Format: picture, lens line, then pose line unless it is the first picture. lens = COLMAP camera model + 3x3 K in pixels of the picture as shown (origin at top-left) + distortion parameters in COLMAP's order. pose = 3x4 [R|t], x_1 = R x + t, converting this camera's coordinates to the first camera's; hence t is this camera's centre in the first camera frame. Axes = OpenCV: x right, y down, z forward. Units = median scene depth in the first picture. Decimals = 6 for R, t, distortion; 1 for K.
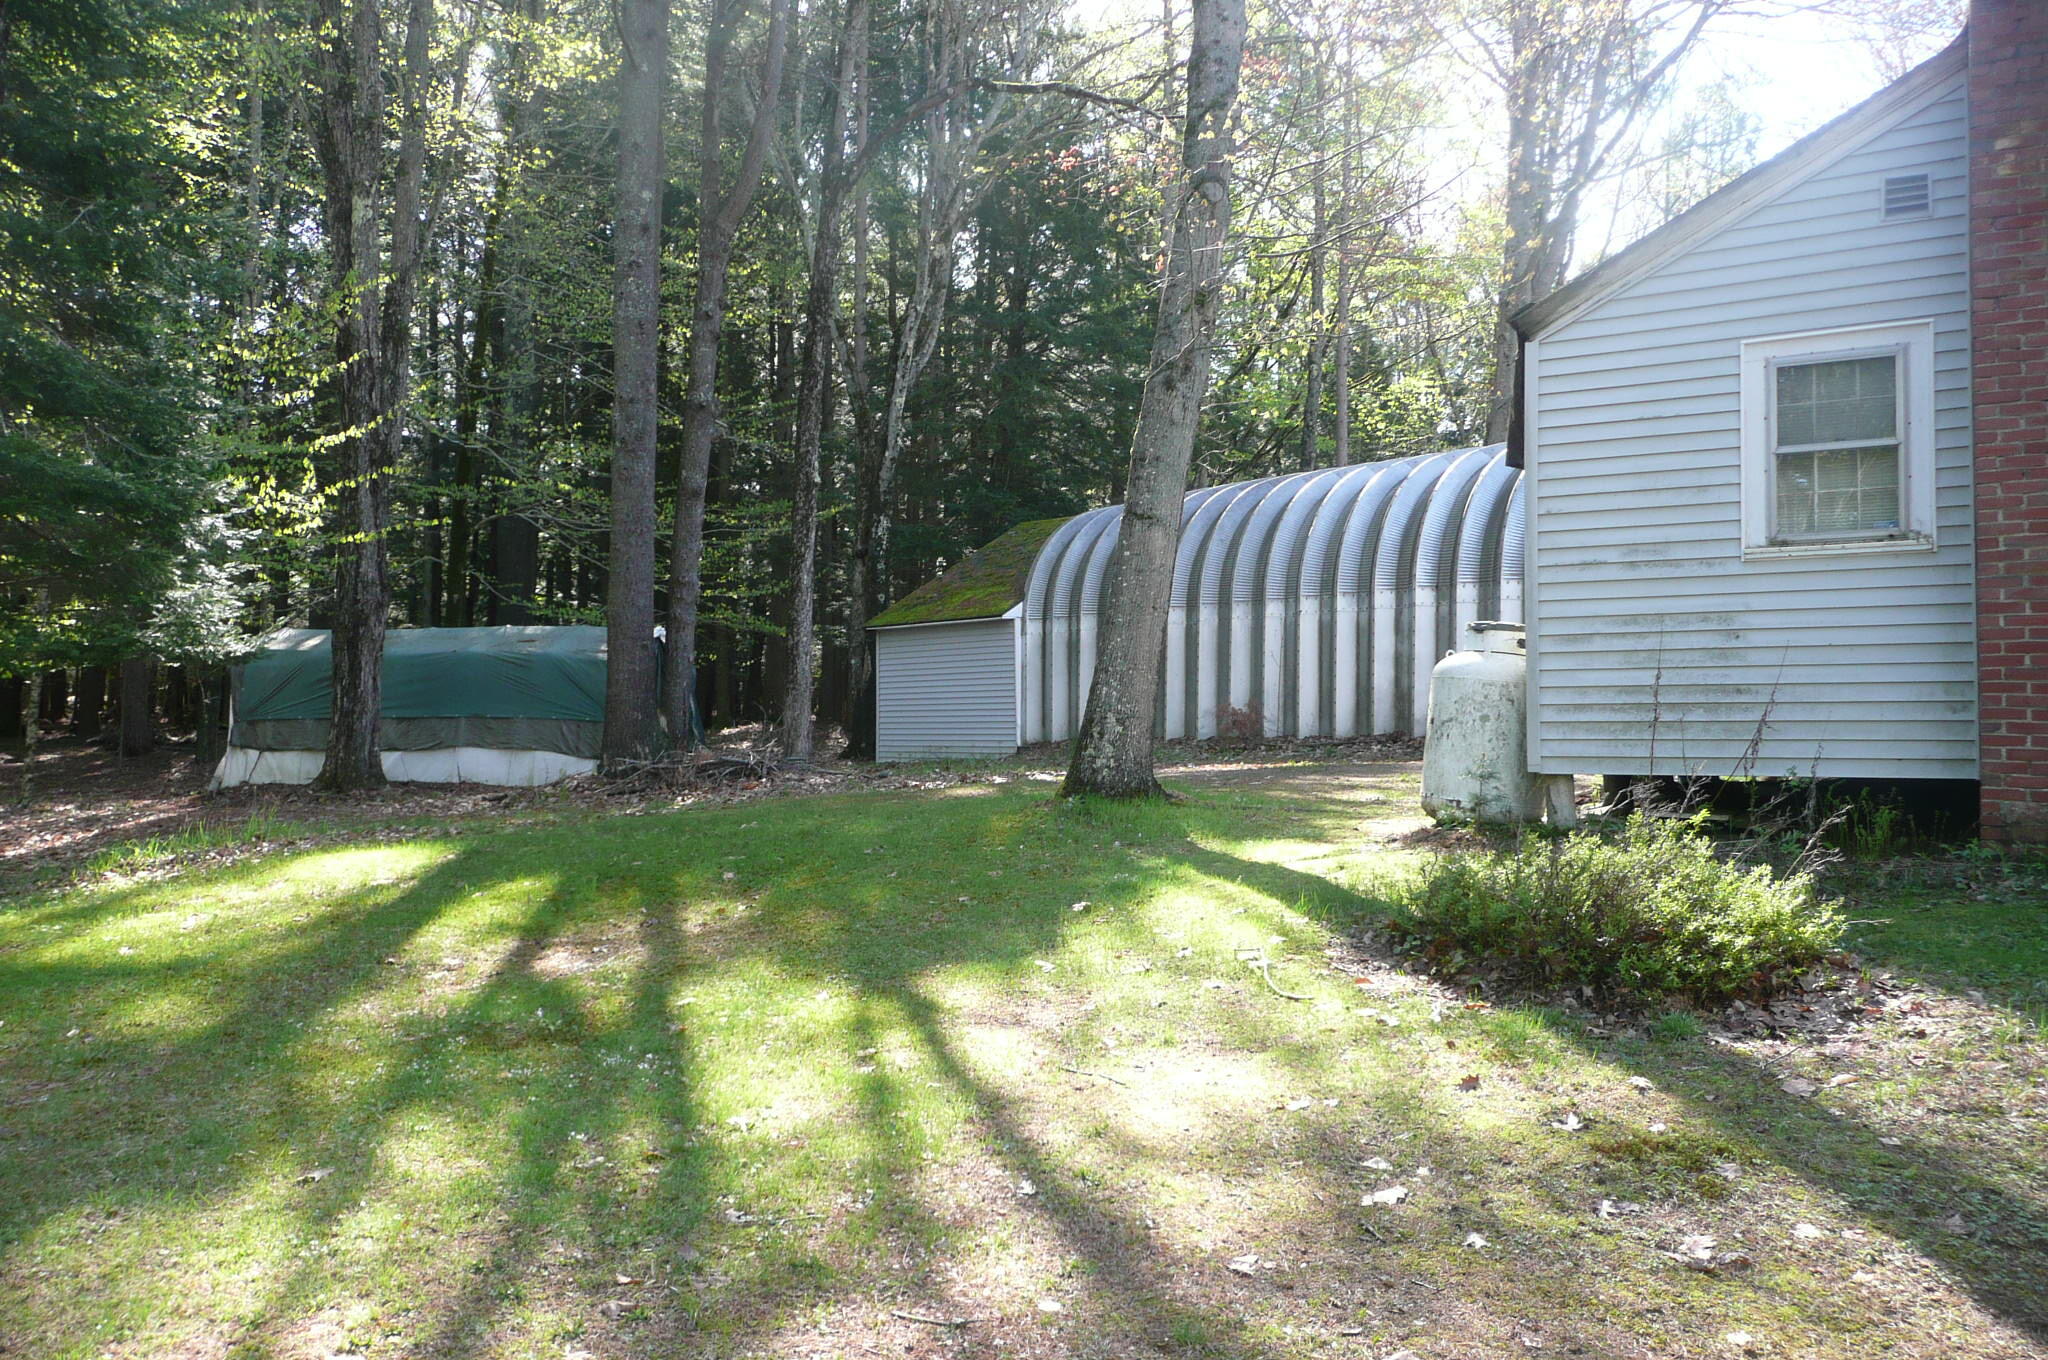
lens RADIAL K [[1634.9, 0, 1020.9], [0, 1634.9, 698.8], [0, 0, 1]] dist [-0.006900, -0.000734]
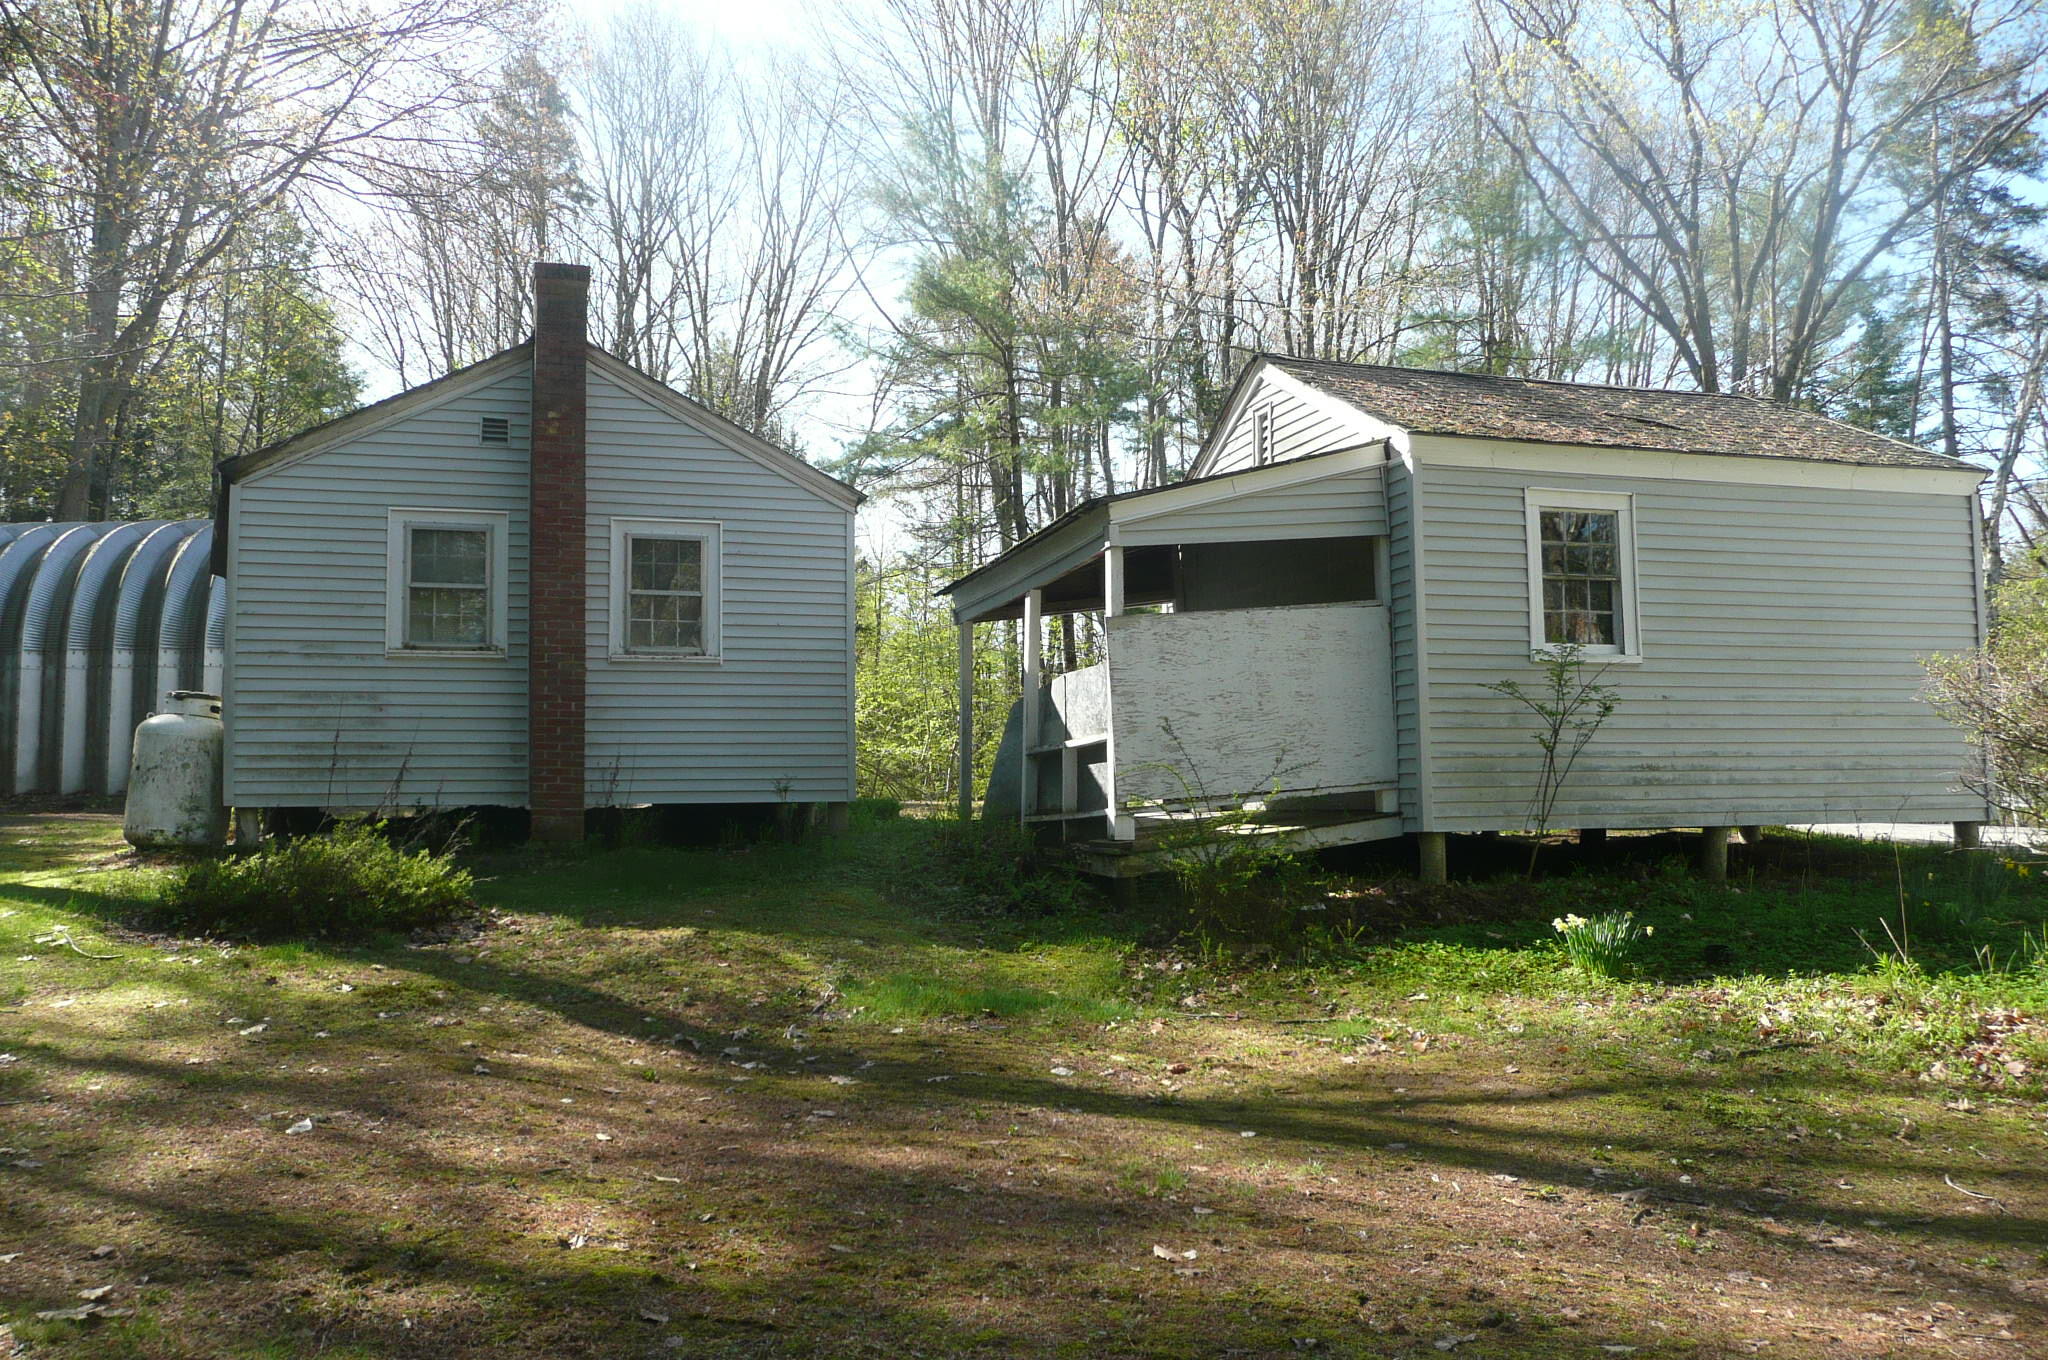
lens RADIAL K [[1634.9, 0, 1020.9], [0, 1634.9, 698.8], [0, 0, 1]] dist [-0.006900, -0.000734]
pose [[0.654066, 0.039151, 0.755424, -0.288197], [-0.005996, 0.998897, -0.046578, 0.016579], [-0.756414, 0.025936, 0.653579, -0.381958]]
